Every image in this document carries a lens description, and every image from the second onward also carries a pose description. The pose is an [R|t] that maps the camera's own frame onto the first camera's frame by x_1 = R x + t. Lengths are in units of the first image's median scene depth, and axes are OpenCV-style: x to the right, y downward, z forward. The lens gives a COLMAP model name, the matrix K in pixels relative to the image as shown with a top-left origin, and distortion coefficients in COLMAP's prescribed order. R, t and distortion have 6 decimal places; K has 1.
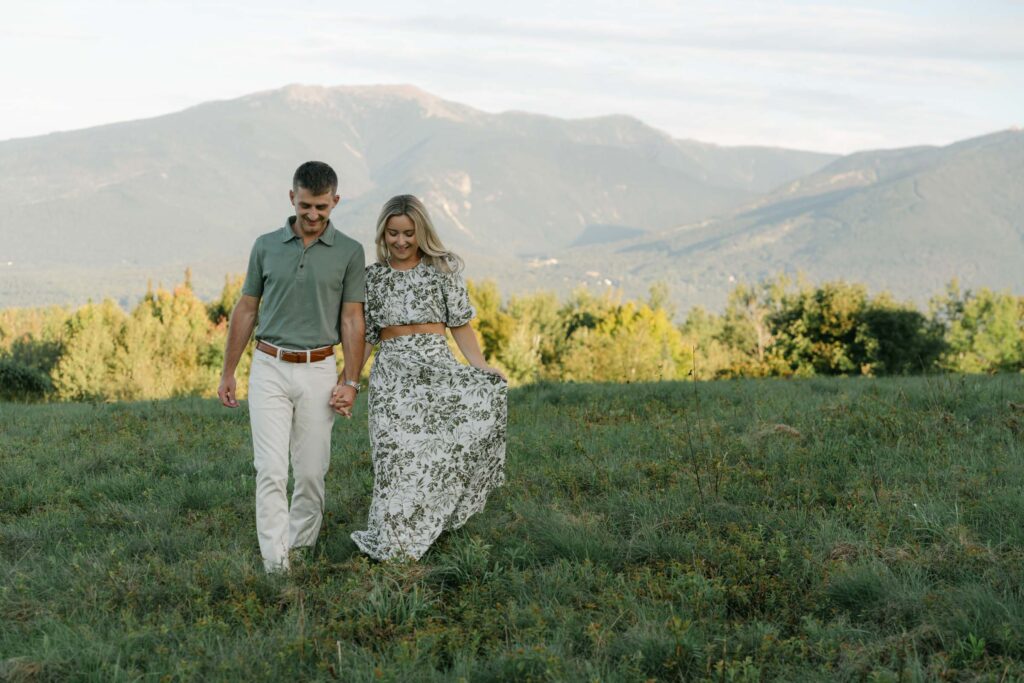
lens RADIAL K [[2669.8, 0, 512.0], [0, 2669.8, 341.5], [0, 0, 1]] dist [0.024731, -0.112614]
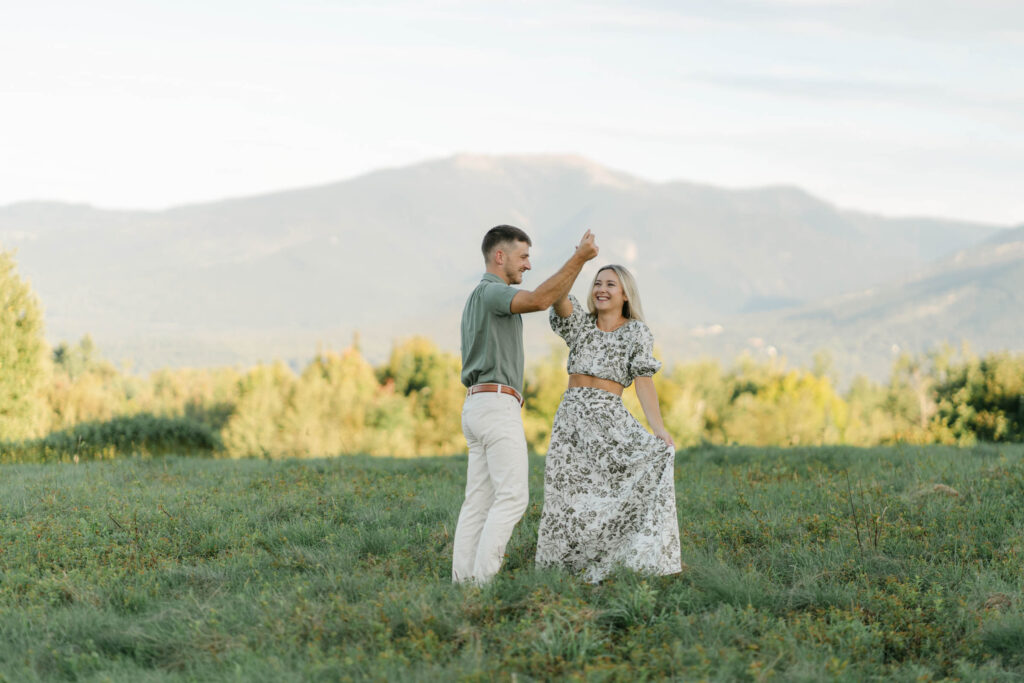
lens RADIAL K [[2698.2, 0, 496.0], [0, 2698.2, 342.9], [0, 0, 1]] dist [-0.004173, -0.056746]
pose [[0.997778, 0.011270, -0.065670, -0.002460], [-0.012963, 0.999593, -0.025410, 0.006469], [0.065357, 0.026205, 0.997518, -0.056005]]
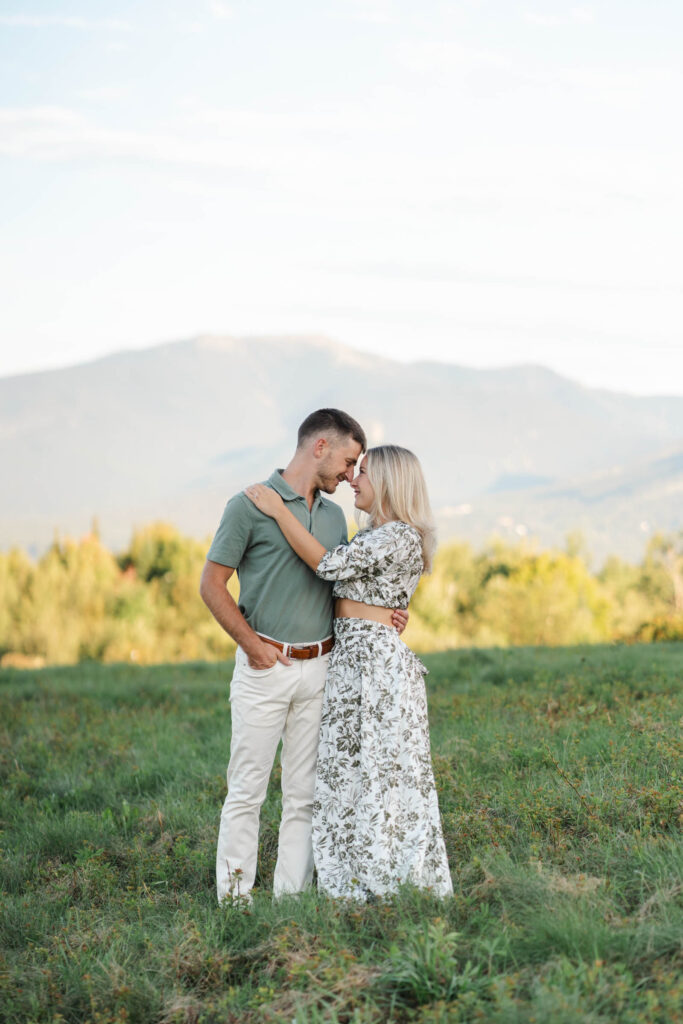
lens RADIAL K [[2407.7, 0, 353.9], [0, 2407.7, 508.7], [0, 0, 1]] dist [-0.001579, -0.161275]
pose [[0.999764, 0.000785, -0.021694, -0.020287], [-0.001363, 0.999644, -0.026649, -0.018744], [0.021665, 0.026672, 0.999409, 0.323194]]
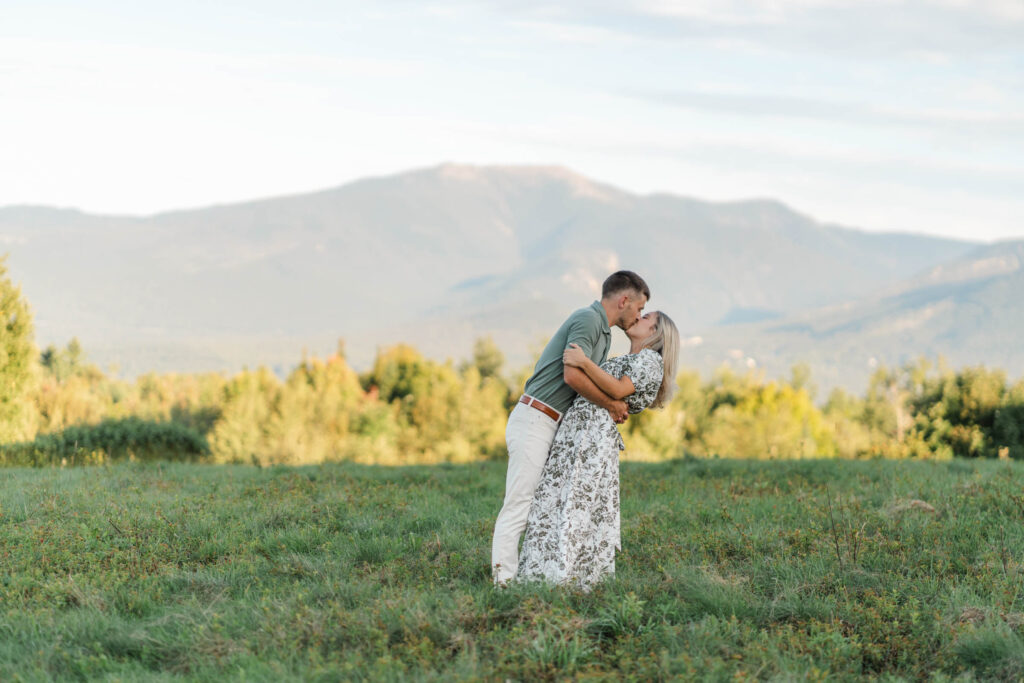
lens RADIAL K [[2698.2, 0, 496.0], [0, 2698.2, 342.9], [0, 0, 1]] dist [-0.004173, -0.056746]
pose [[0.998100, 0.023577, -0.056934, -0.007543], [-0.025154, 0.999315, -0.027152, 0.002495], [0.056255, 0.028533, 0.998009, -0.092829]]
